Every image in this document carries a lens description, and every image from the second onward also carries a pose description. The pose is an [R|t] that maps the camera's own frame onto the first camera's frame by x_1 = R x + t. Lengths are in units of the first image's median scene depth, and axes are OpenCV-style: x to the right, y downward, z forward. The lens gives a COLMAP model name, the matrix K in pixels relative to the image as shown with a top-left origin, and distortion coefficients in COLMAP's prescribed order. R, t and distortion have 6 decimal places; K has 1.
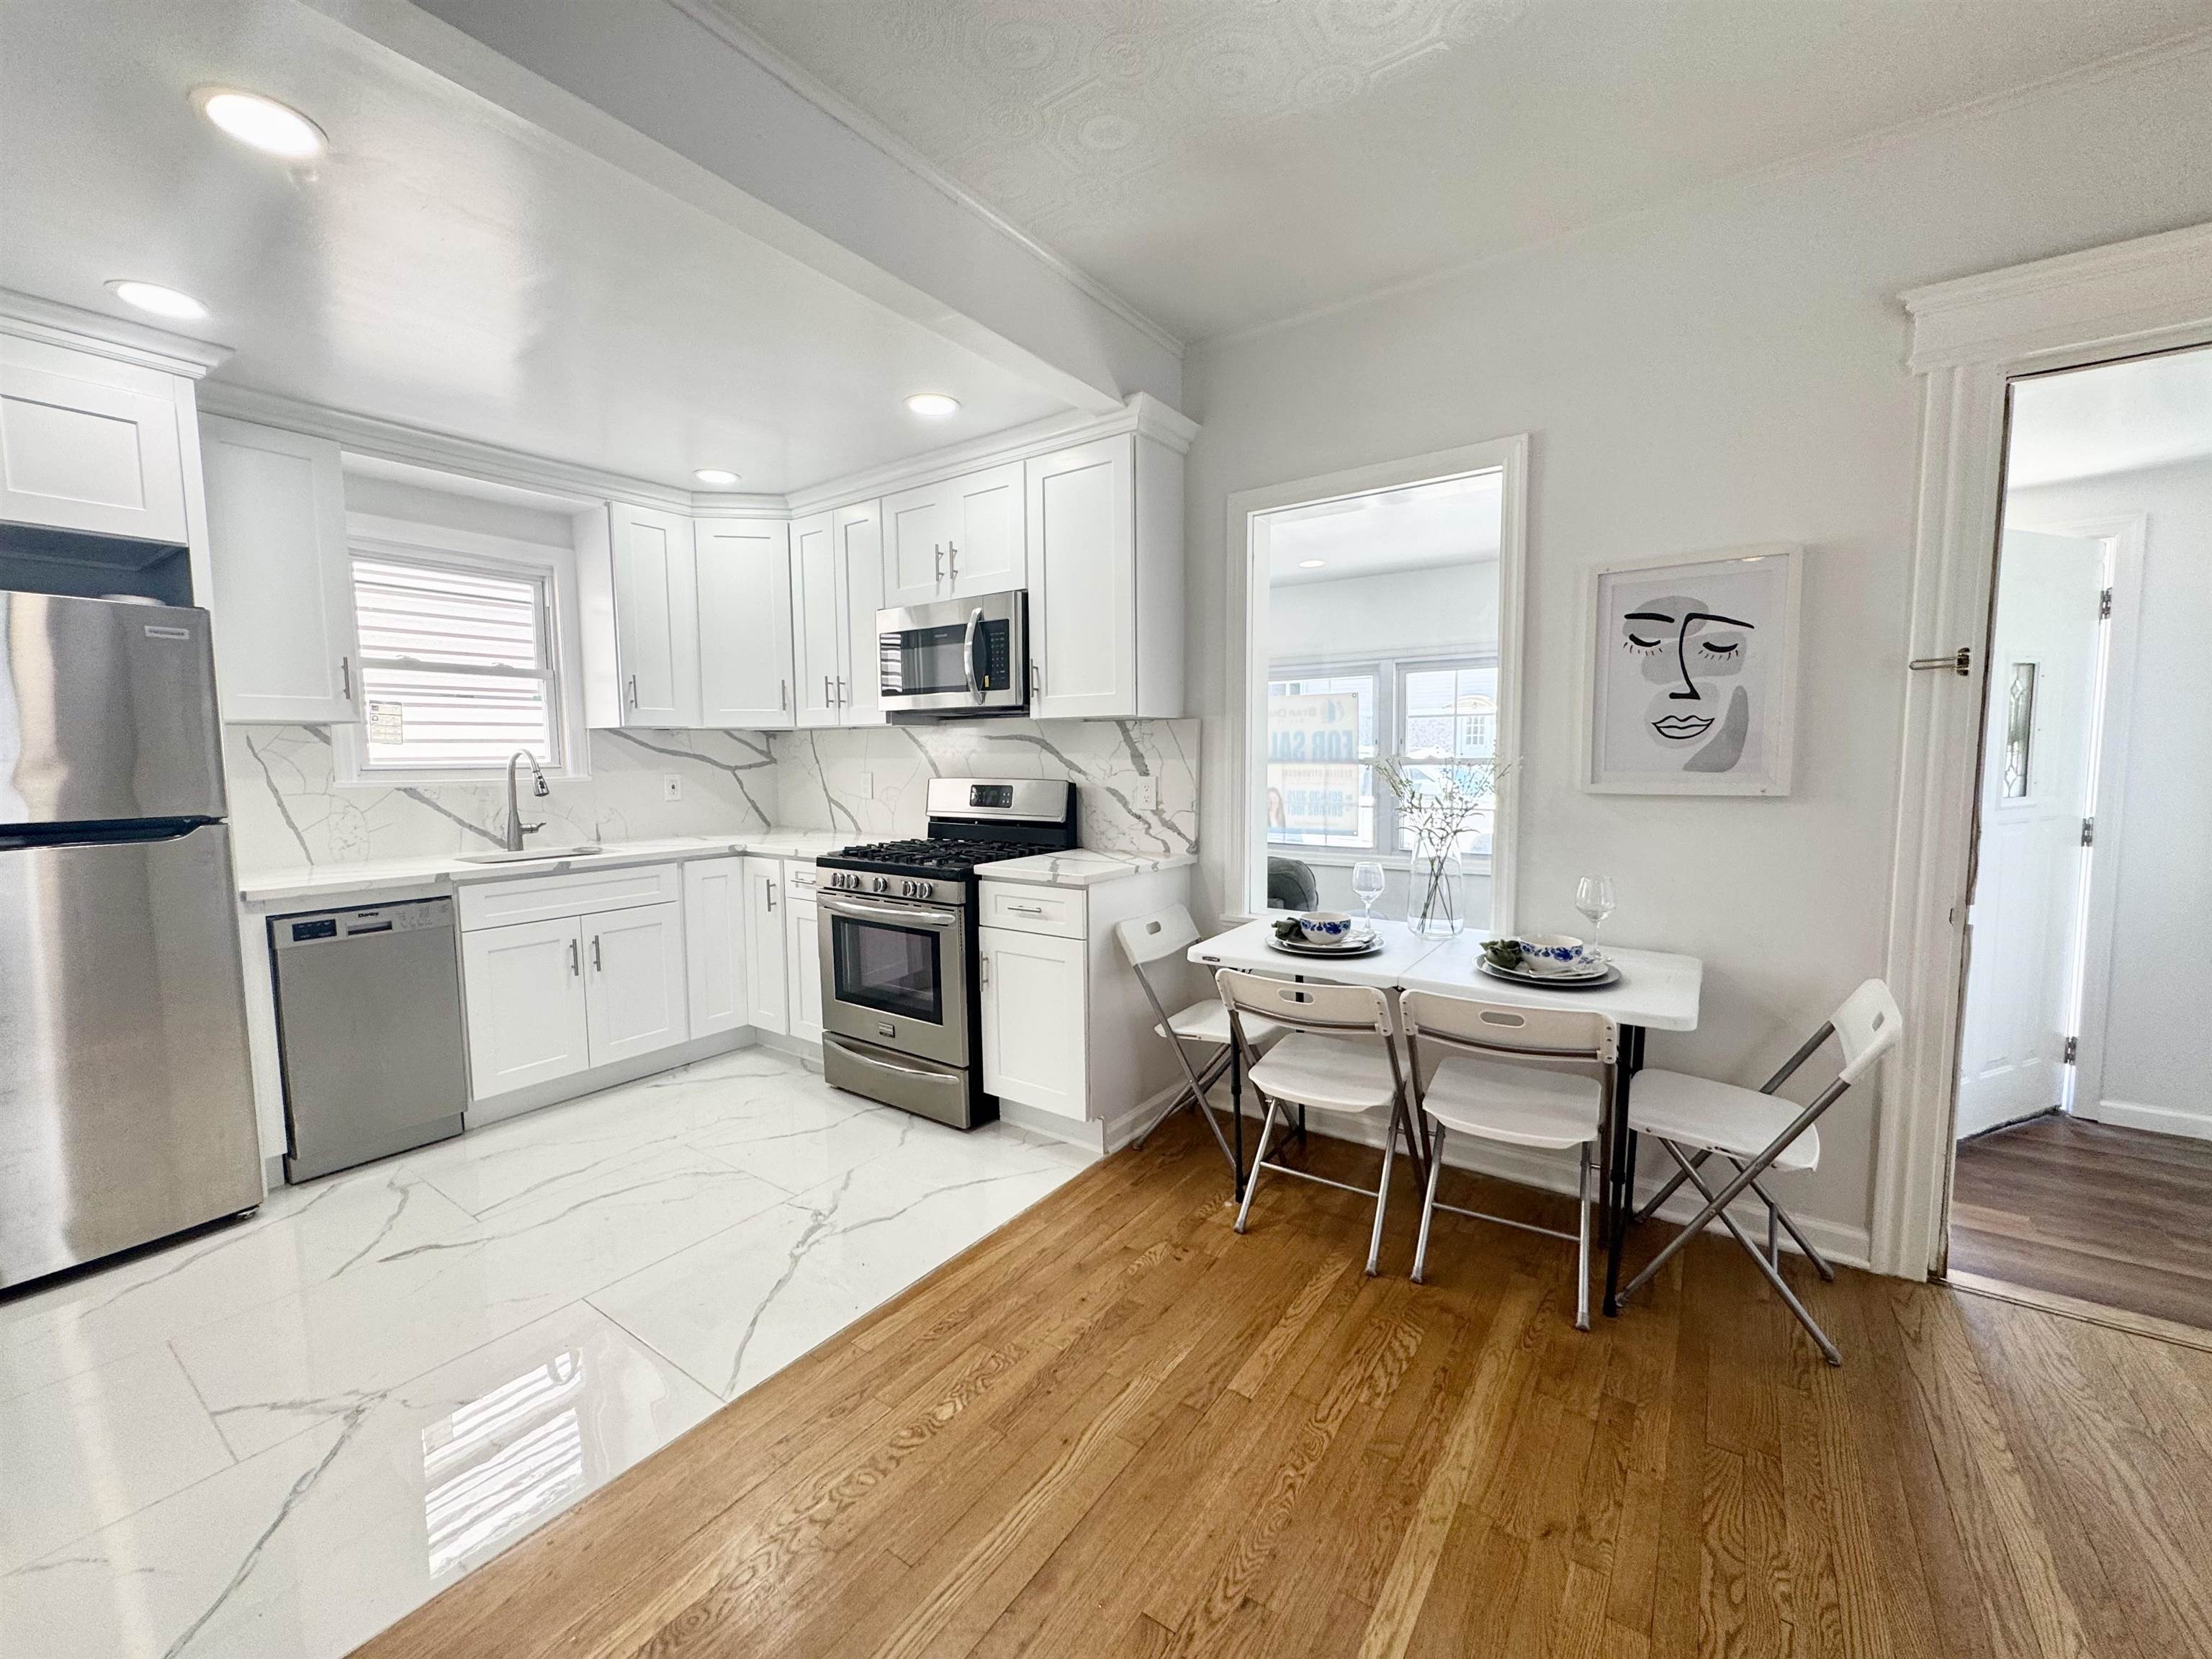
lens RADIAL K [[887.4, 0, 1104.5], [0, 887.4, 826.1], [0, 0, 1]] dist [-0.004279, 0.000743]
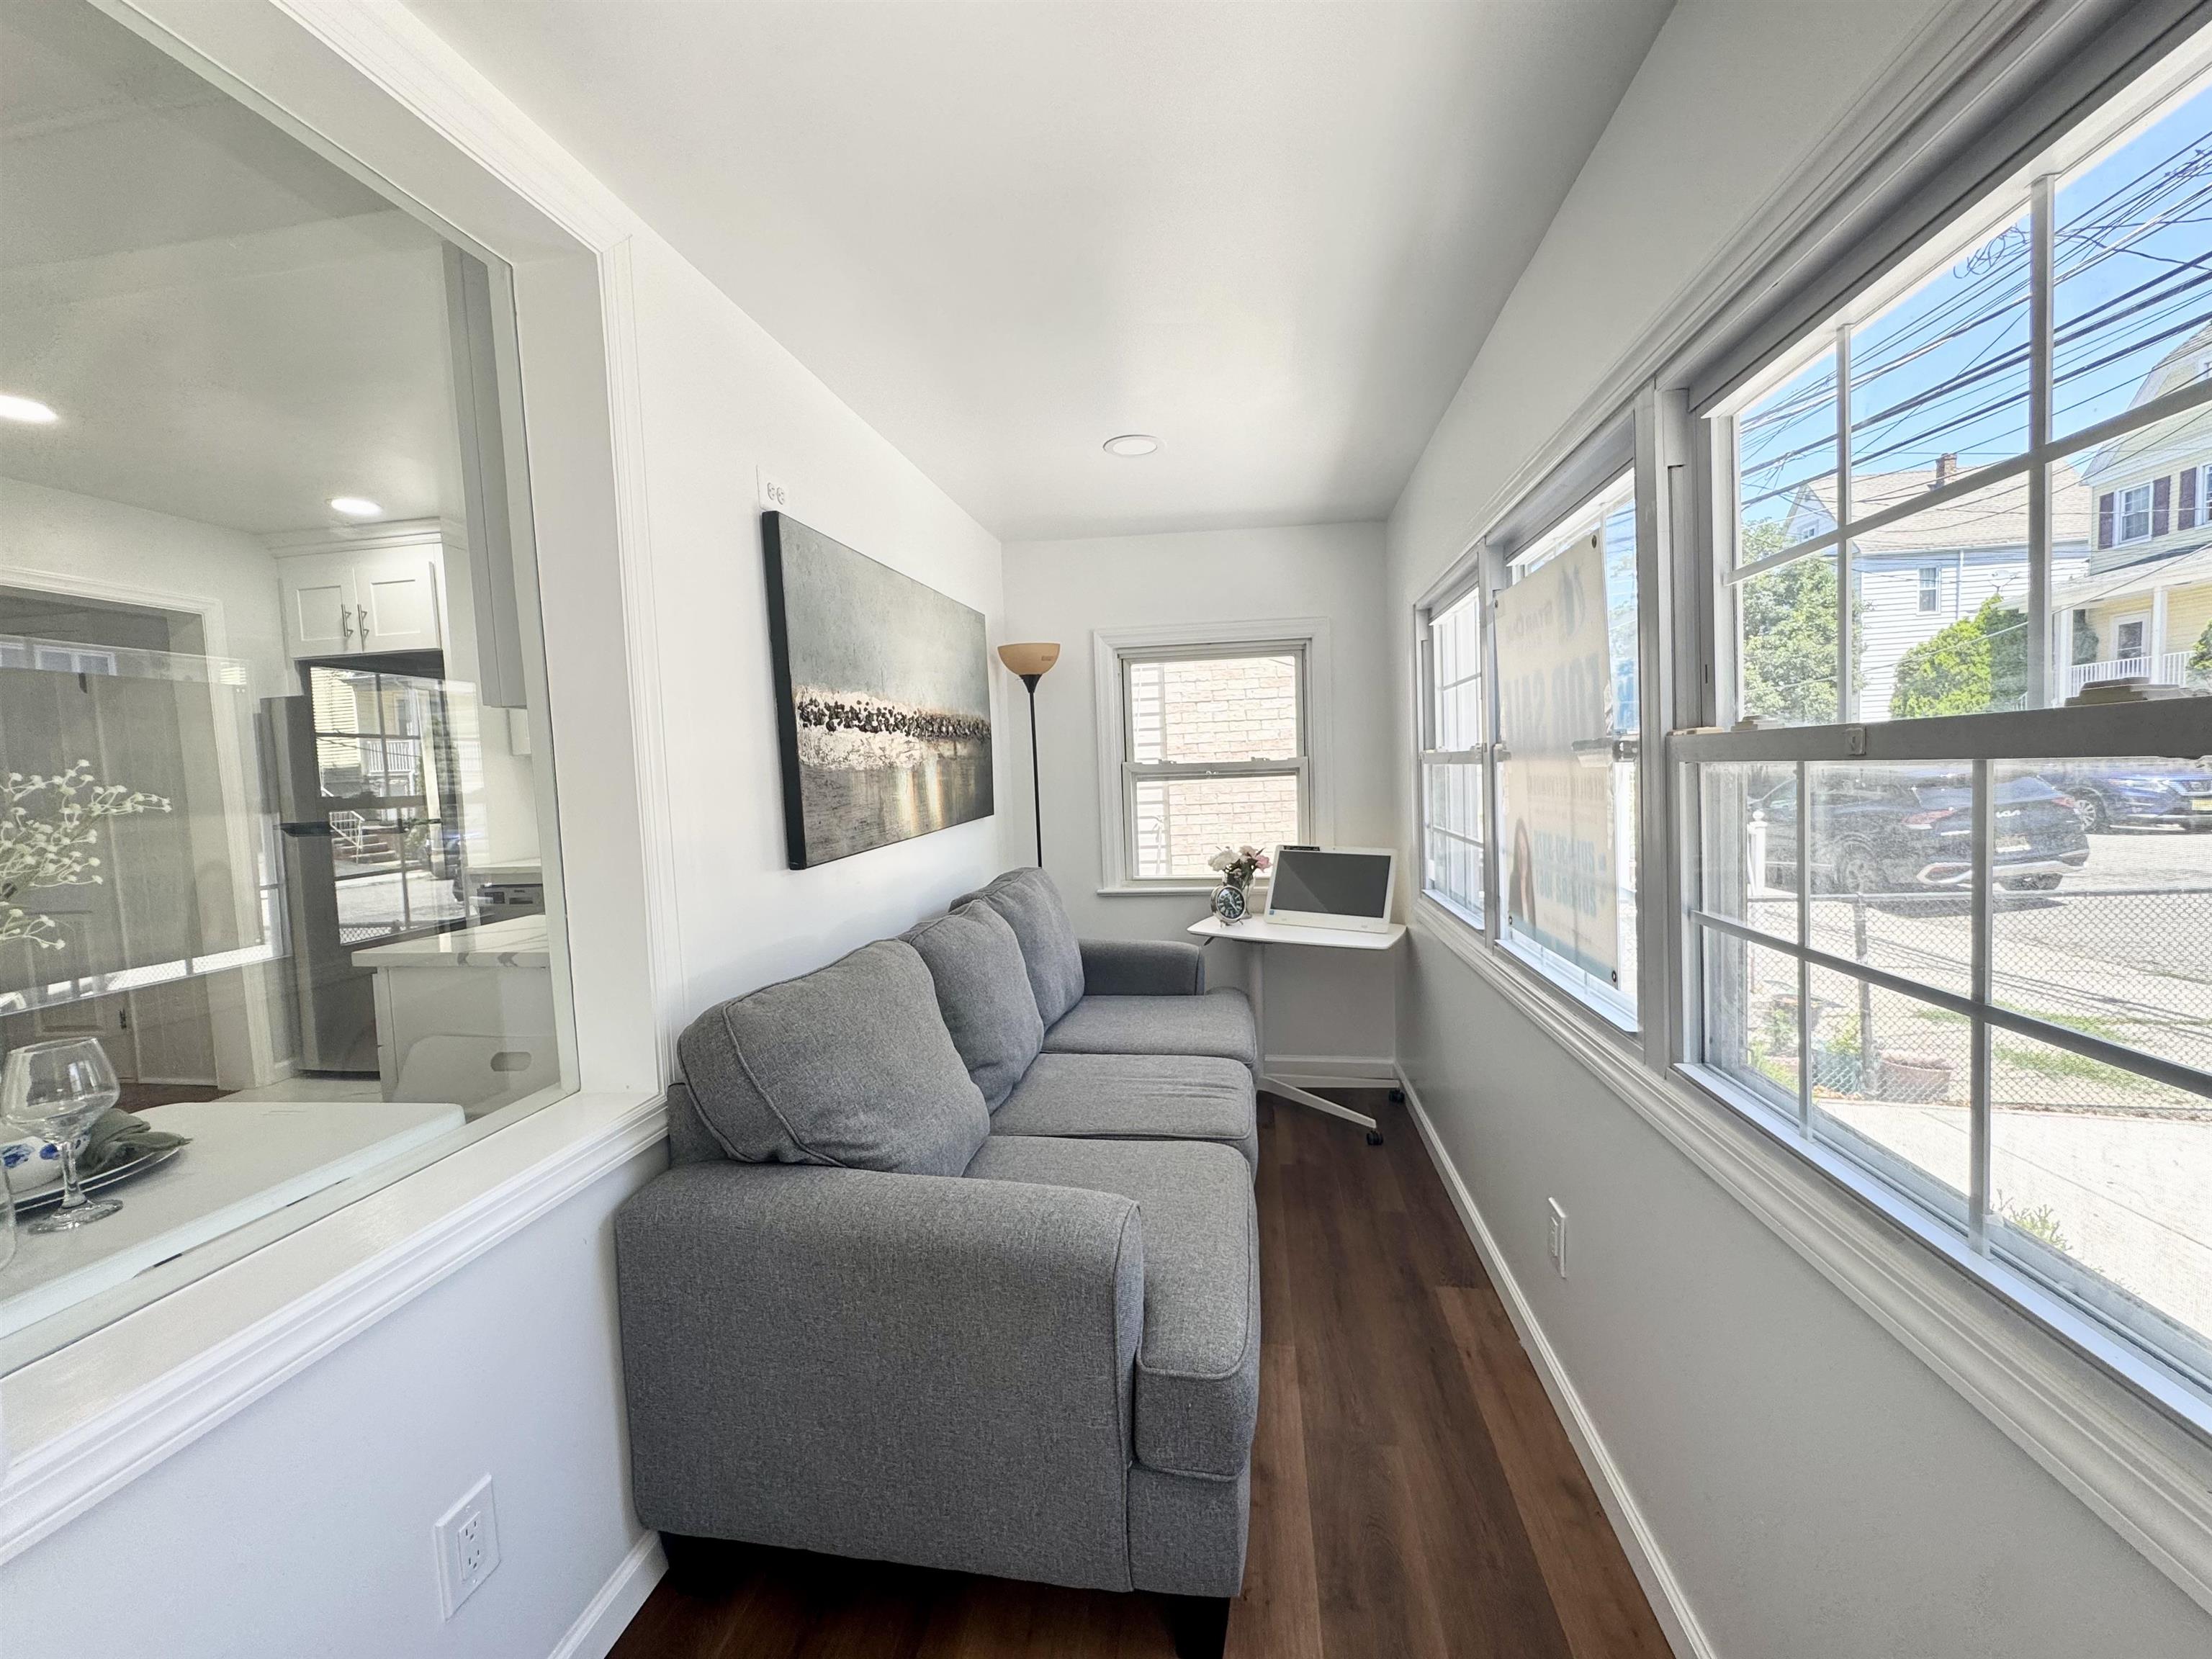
lens RADIAL K [[887.4, 0, 1096.7], [0, 887.4, 816.3], [0, 0, 1]] dist [-0.004279, 0.000743]
pose [[0.425990, 0.032161, -0.904156, 0.713145], [-0.035386, 0.999196, 0.018870, -0.066854], [0.904036, 0.023956, 0.426785, 1.076496]]
